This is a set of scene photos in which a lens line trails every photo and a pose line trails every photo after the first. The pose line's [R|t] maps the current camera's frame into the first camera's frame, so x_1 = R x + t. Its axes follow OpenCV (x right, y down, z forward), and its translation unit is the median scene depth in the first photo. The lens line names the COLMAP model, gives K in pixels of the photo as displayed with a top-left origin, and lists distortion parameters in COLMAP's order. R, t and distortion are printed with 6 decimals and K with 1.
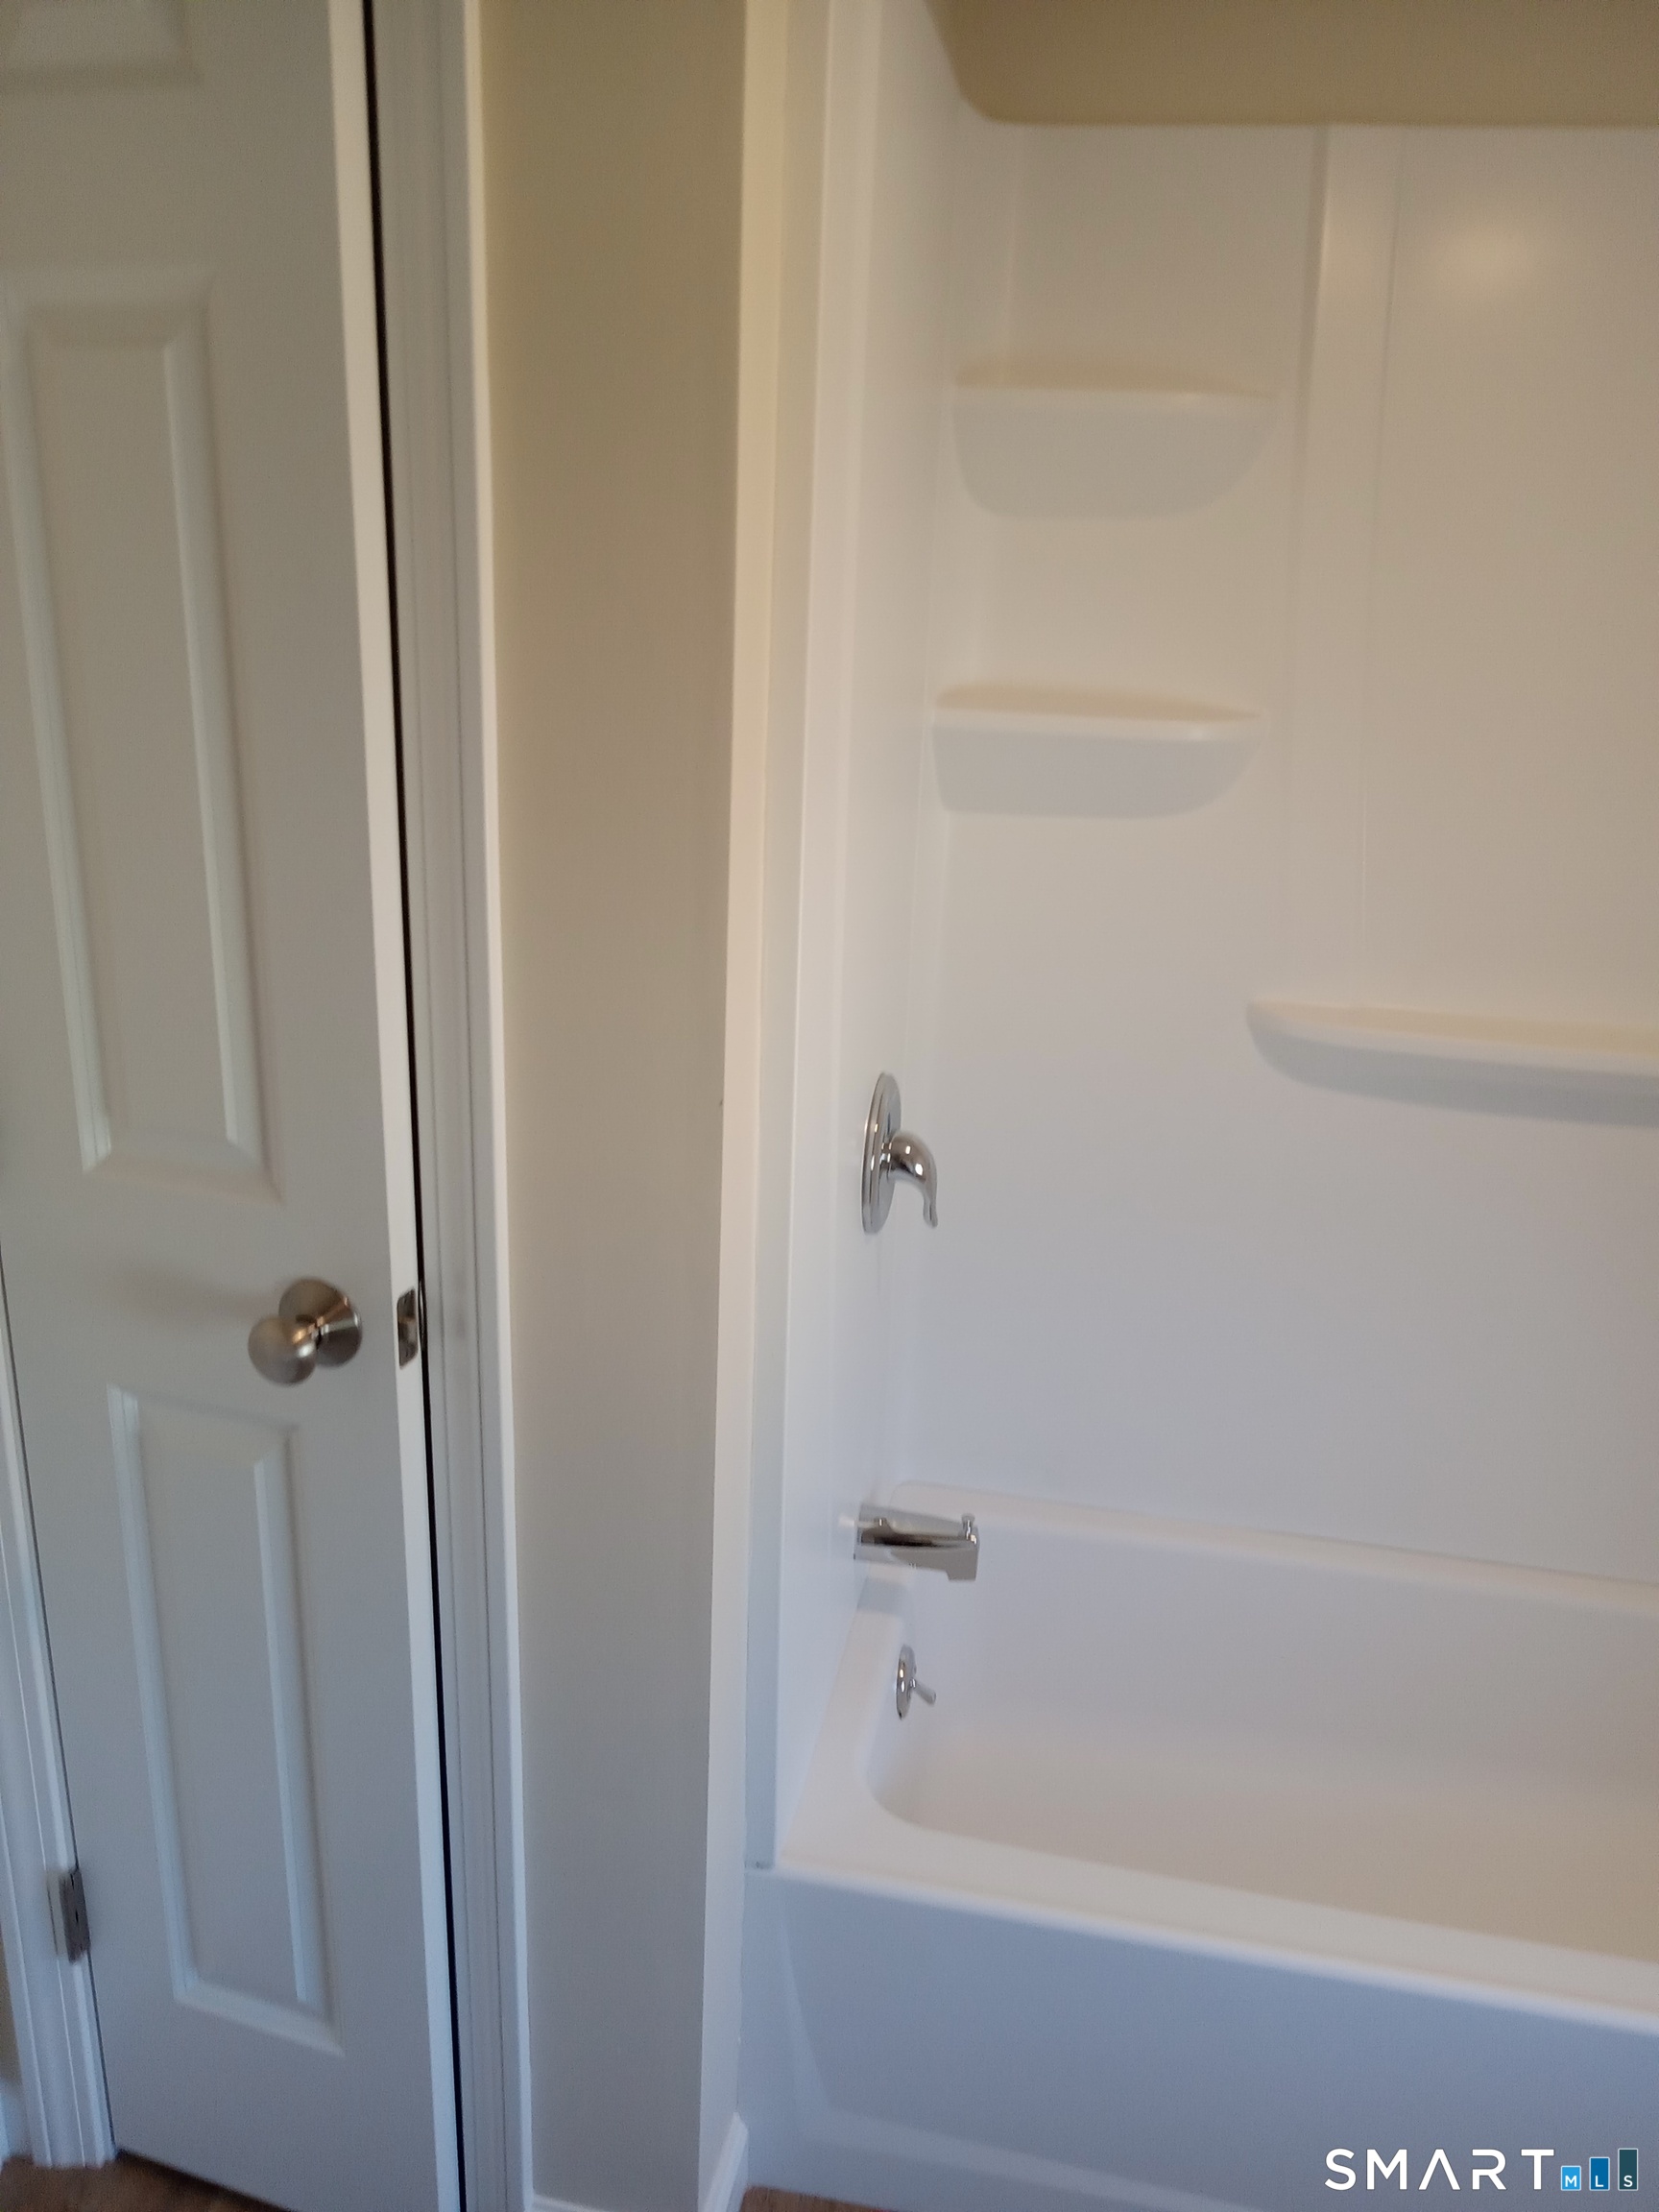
lens RADIAL K [[1633.3, 0, 838.0], [0, 1633.3, 1103.8], [0, 0, 1]] dist [-0.005166, -0.010442]
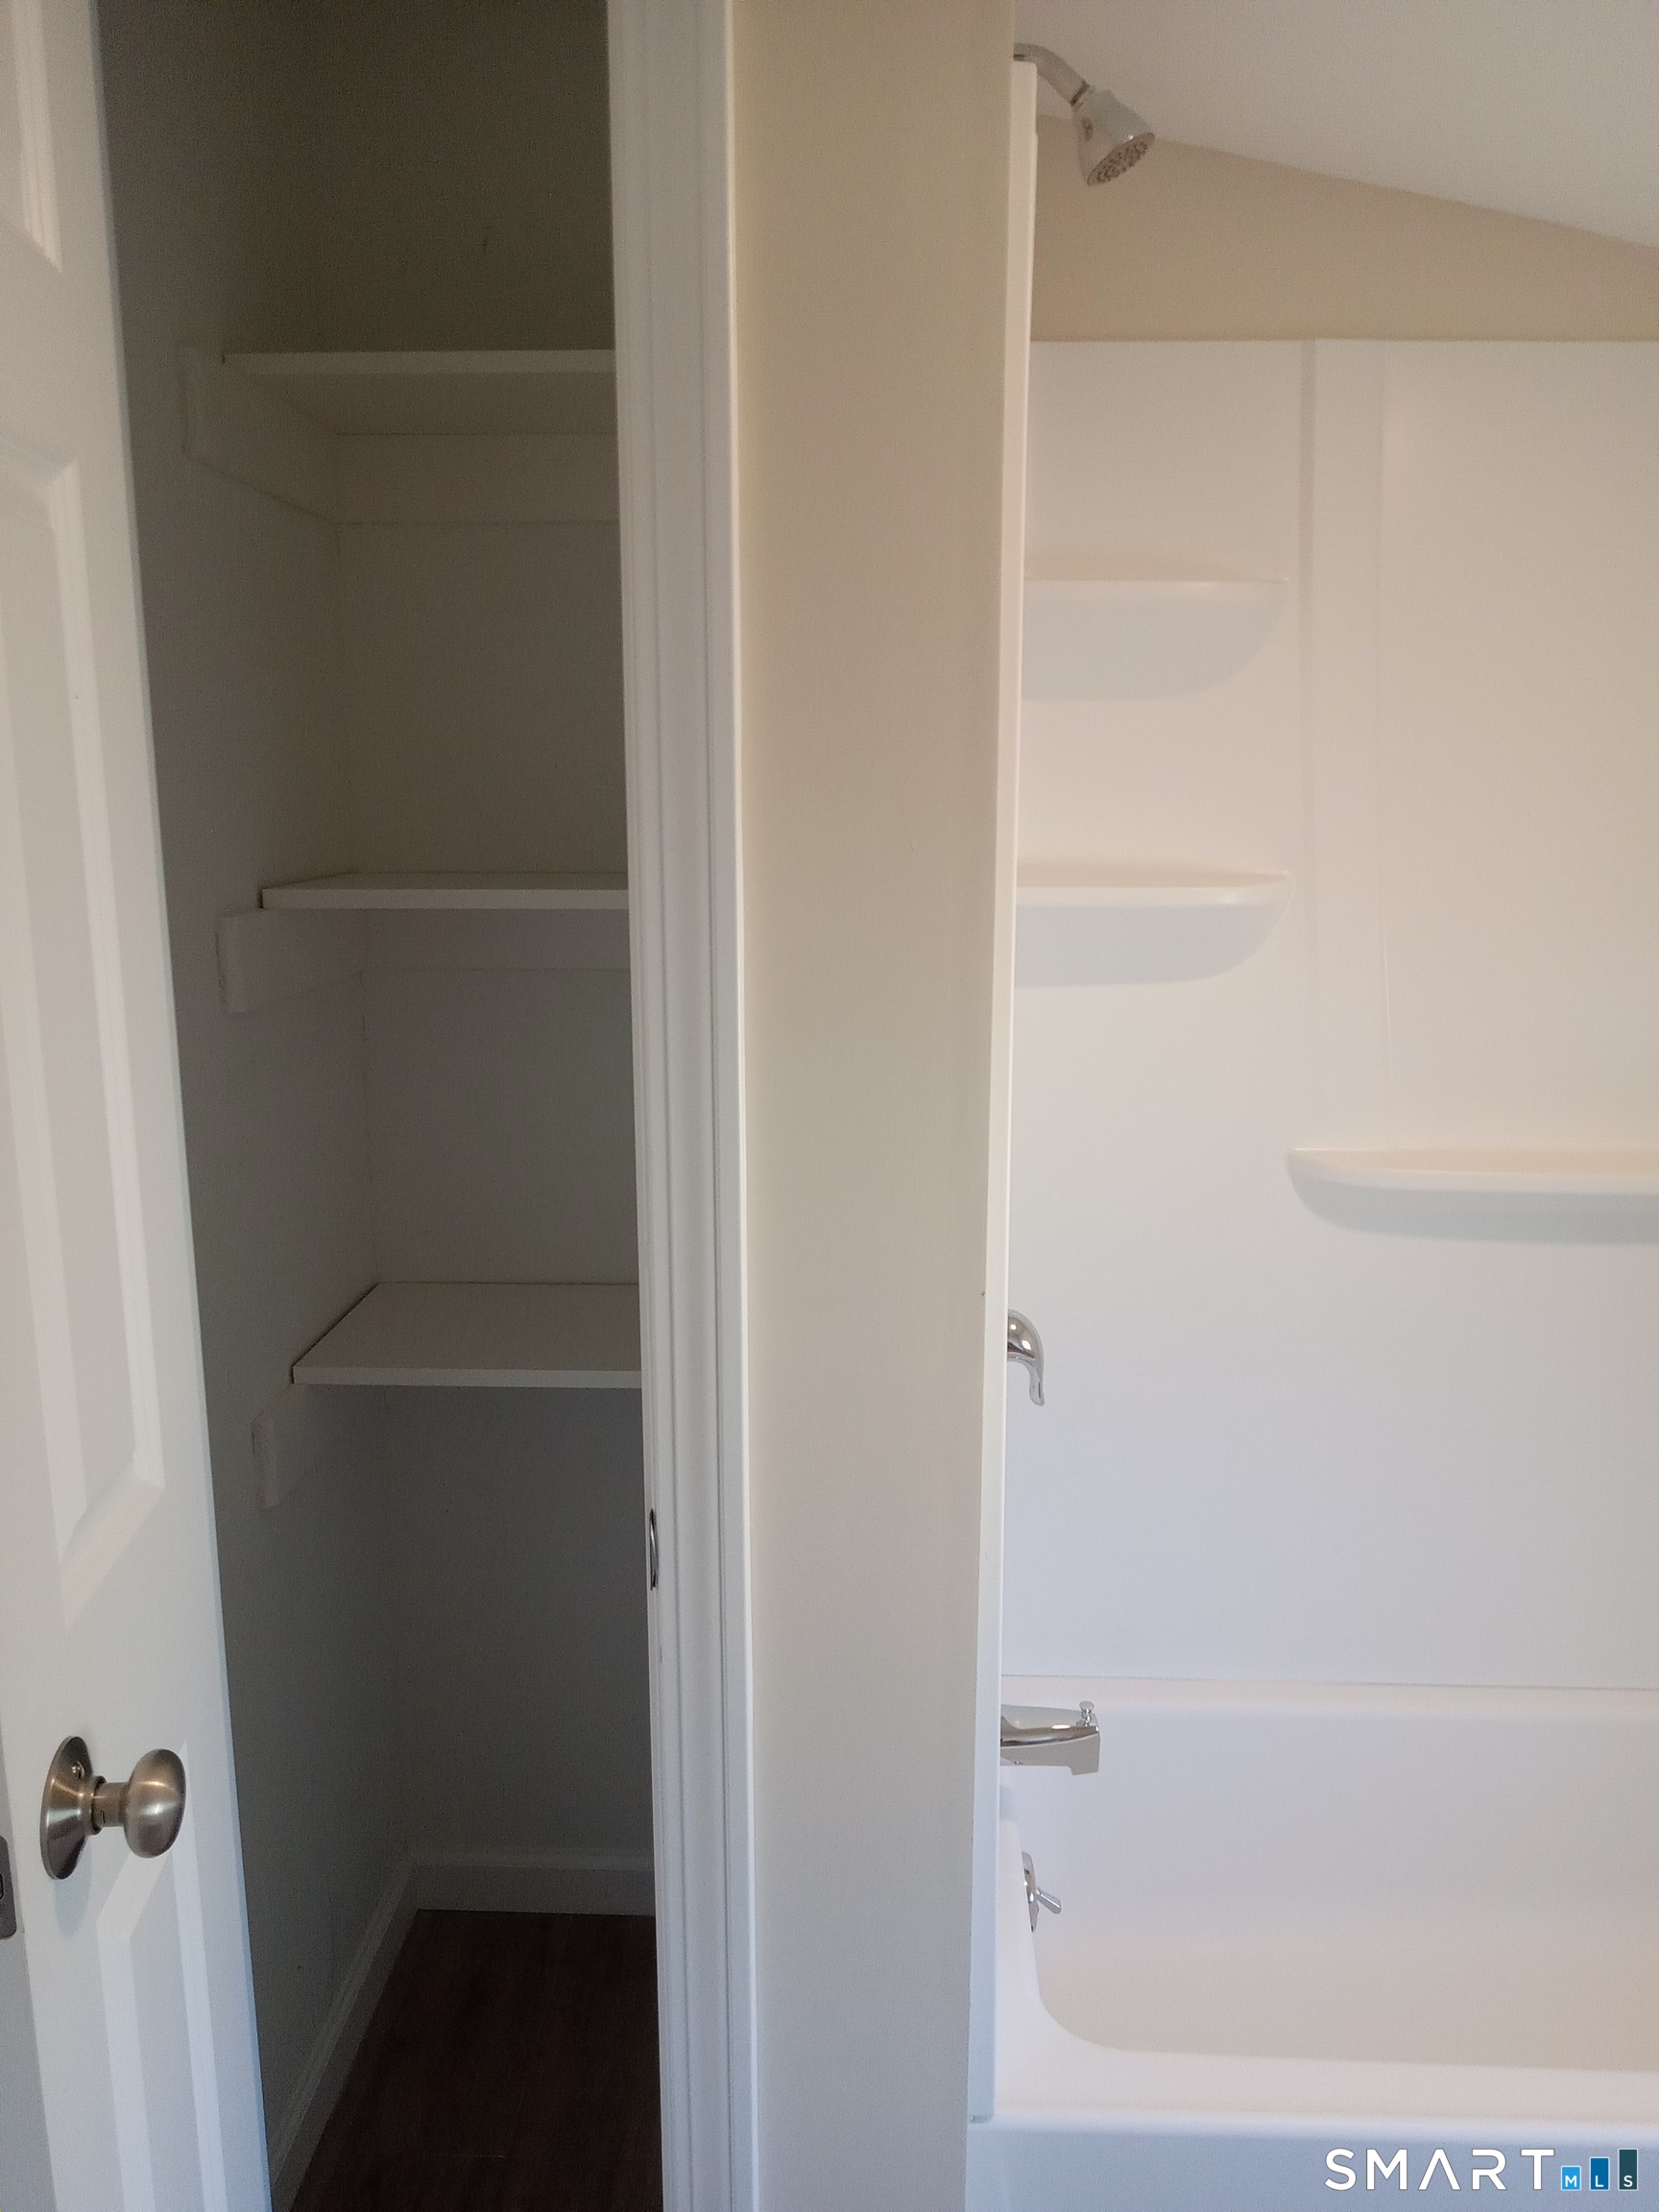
lens RADIAL K [[1633.3, 0, 827.3], [0, 1633.3, 1095.8], [0, 0, 1]] dist [-0.005166, -0.010442]
pose [[0.987748, -0.070058, 0.139451, -0.185049], [0.085076, 0.990846, -0.104819, -0.015814], [-0.130831, 0.115398, 0.984666, 0.029380]]
